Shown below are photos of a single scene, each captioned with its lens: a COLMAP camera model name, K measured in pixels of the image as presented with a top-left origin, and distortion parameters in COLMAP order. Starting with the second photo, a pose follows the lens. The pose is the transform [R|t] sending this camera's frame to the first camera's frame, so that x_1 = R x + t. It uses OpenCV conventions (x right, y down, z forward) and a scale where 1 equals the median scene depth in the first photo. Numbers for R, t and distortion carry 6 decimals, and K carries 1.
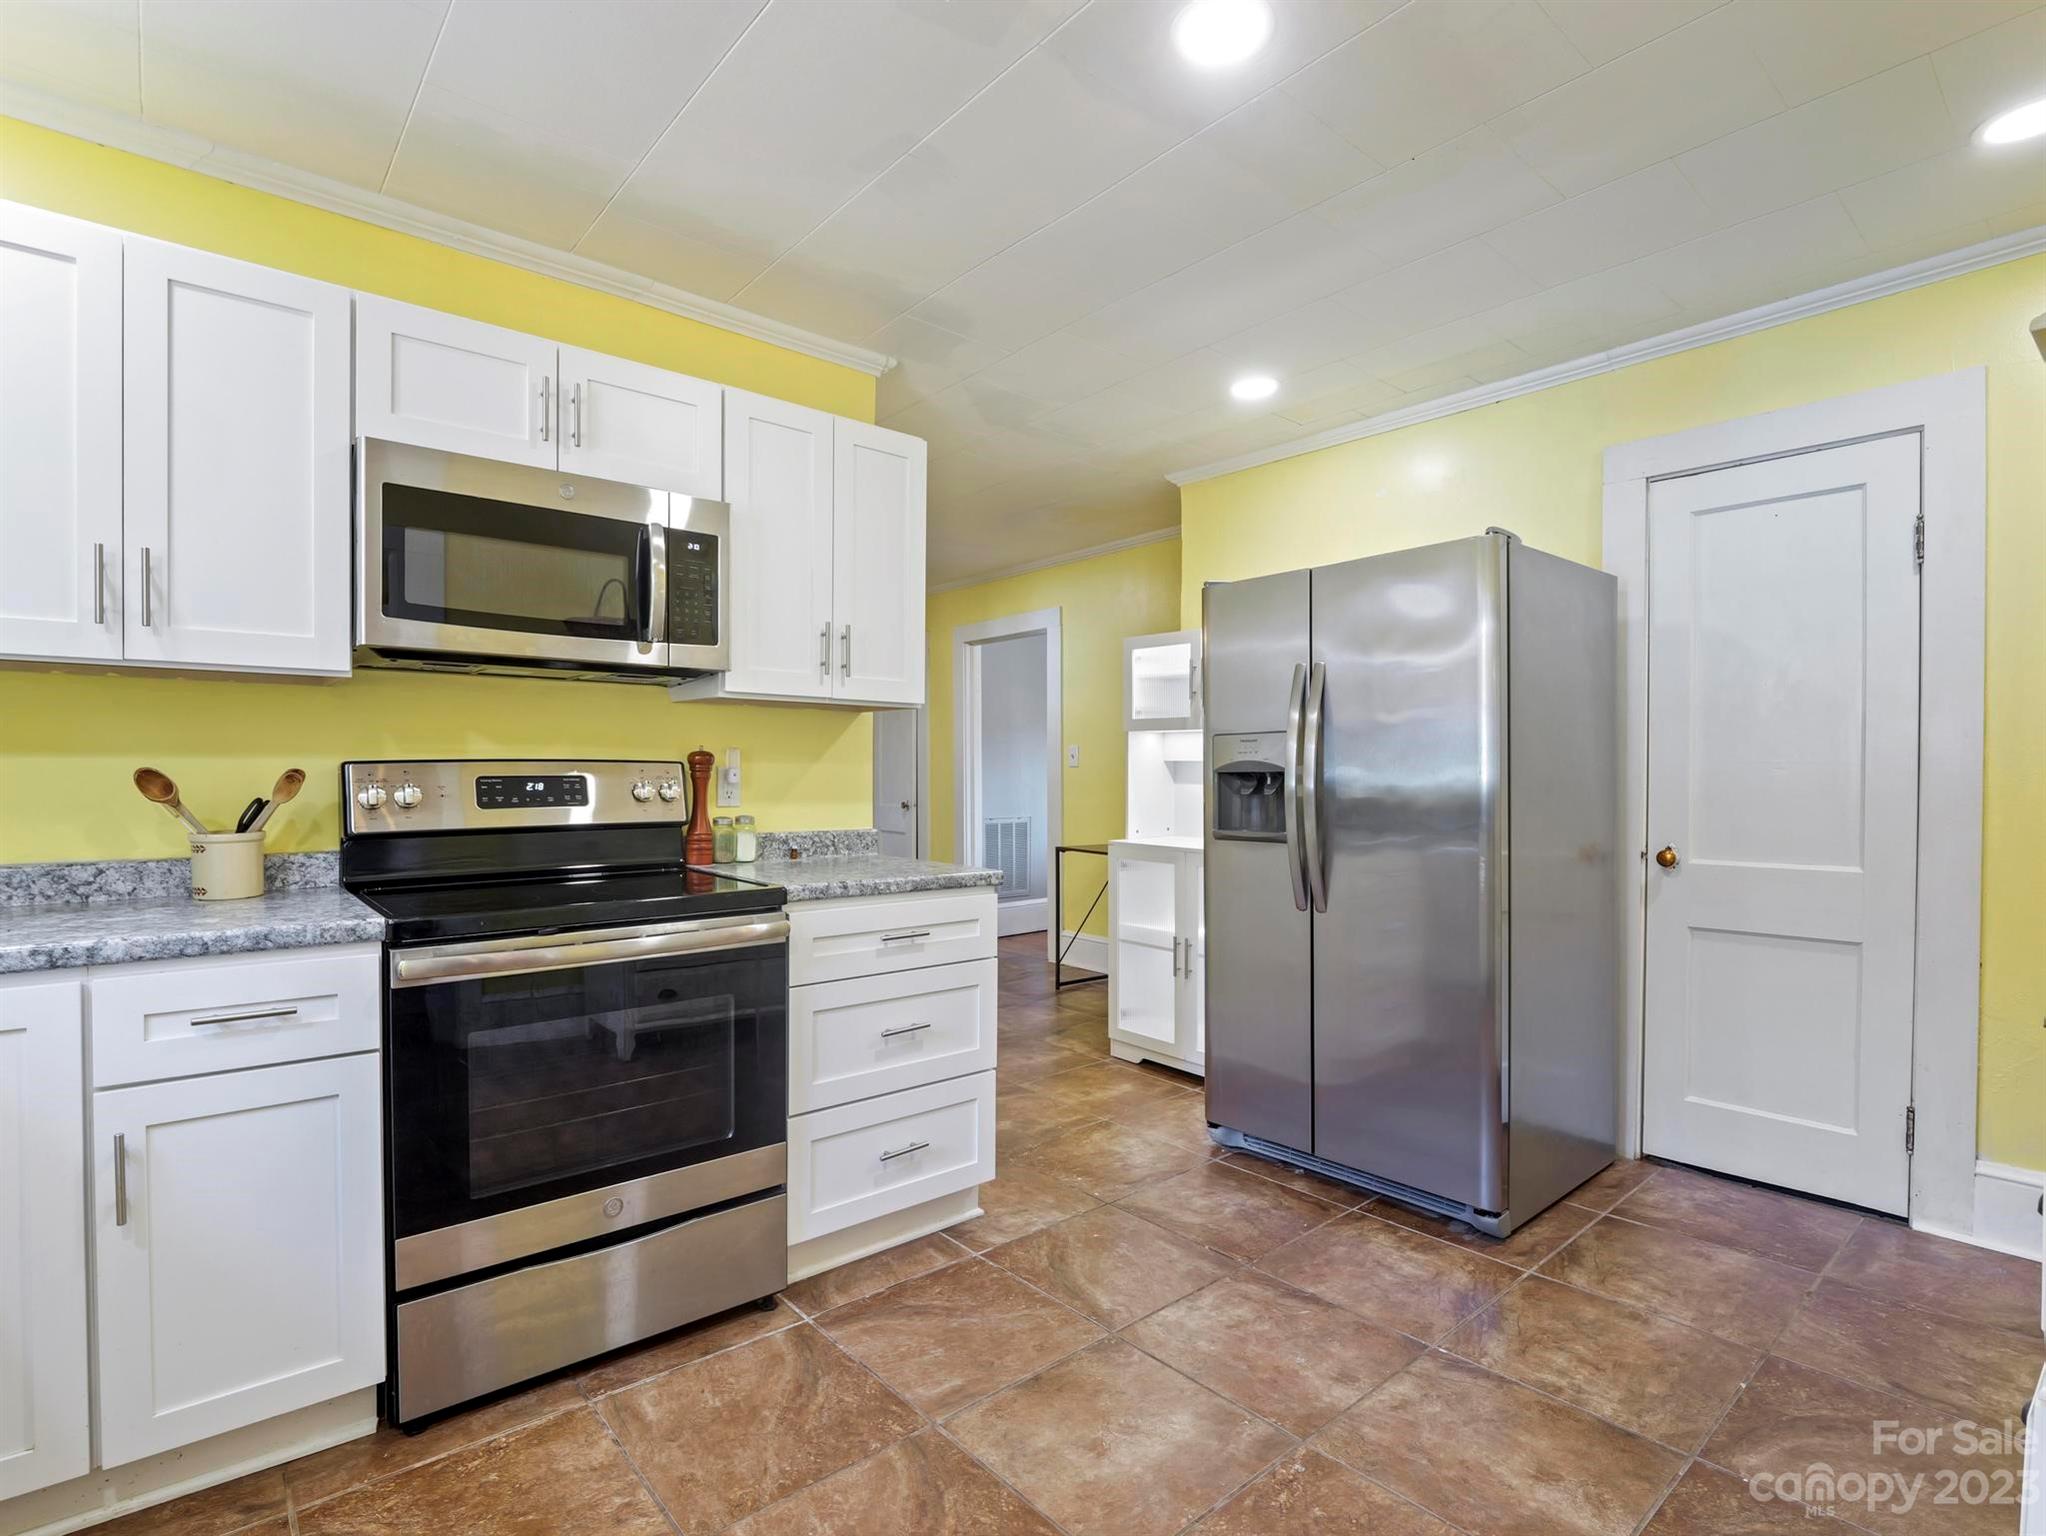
lens RADIAL K [[996.4, 0, 997.3], [0, 996.4, 781.1], [0, 0, 1]] dist [-0.017890, -0.000996]
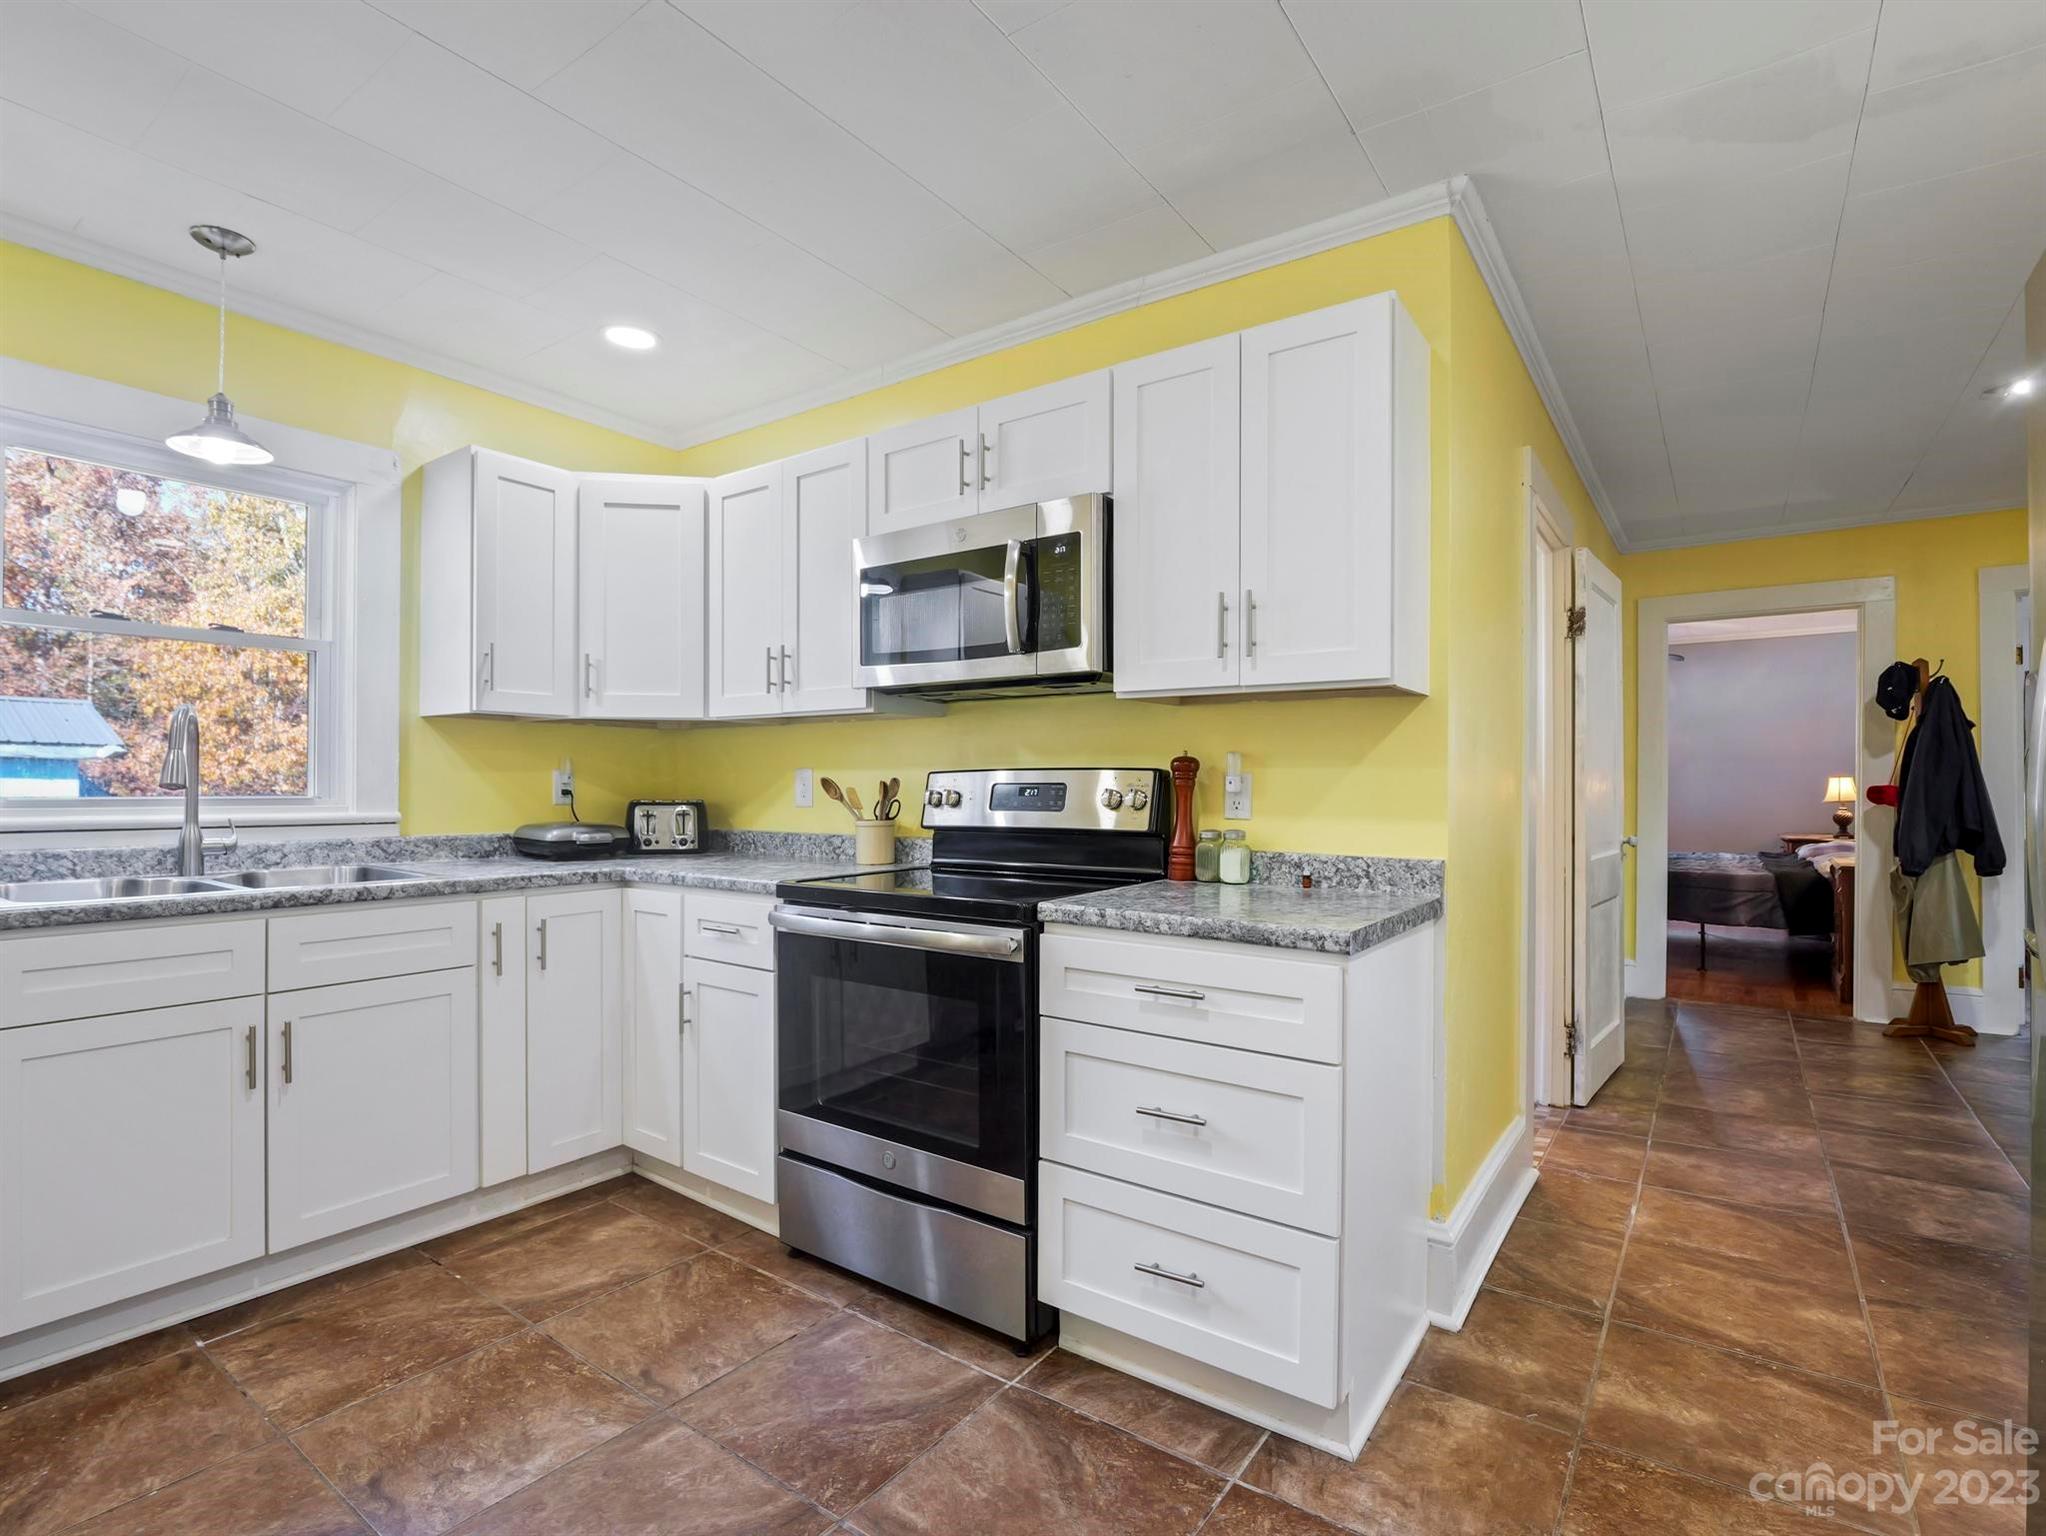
lens RADIAL K [[996.4, 0, 1023.9], [0, 996.4, 781.0], [0, 0, 1]] dist [-0.017890, -0.000996]
pose [[0.253692, -0.002166, -0.967283, 0.676434], [-0.009172, 0.999947, -0.004644, -0.002303], [0.967242, 0.010050, 0.253658, 0.764115]]
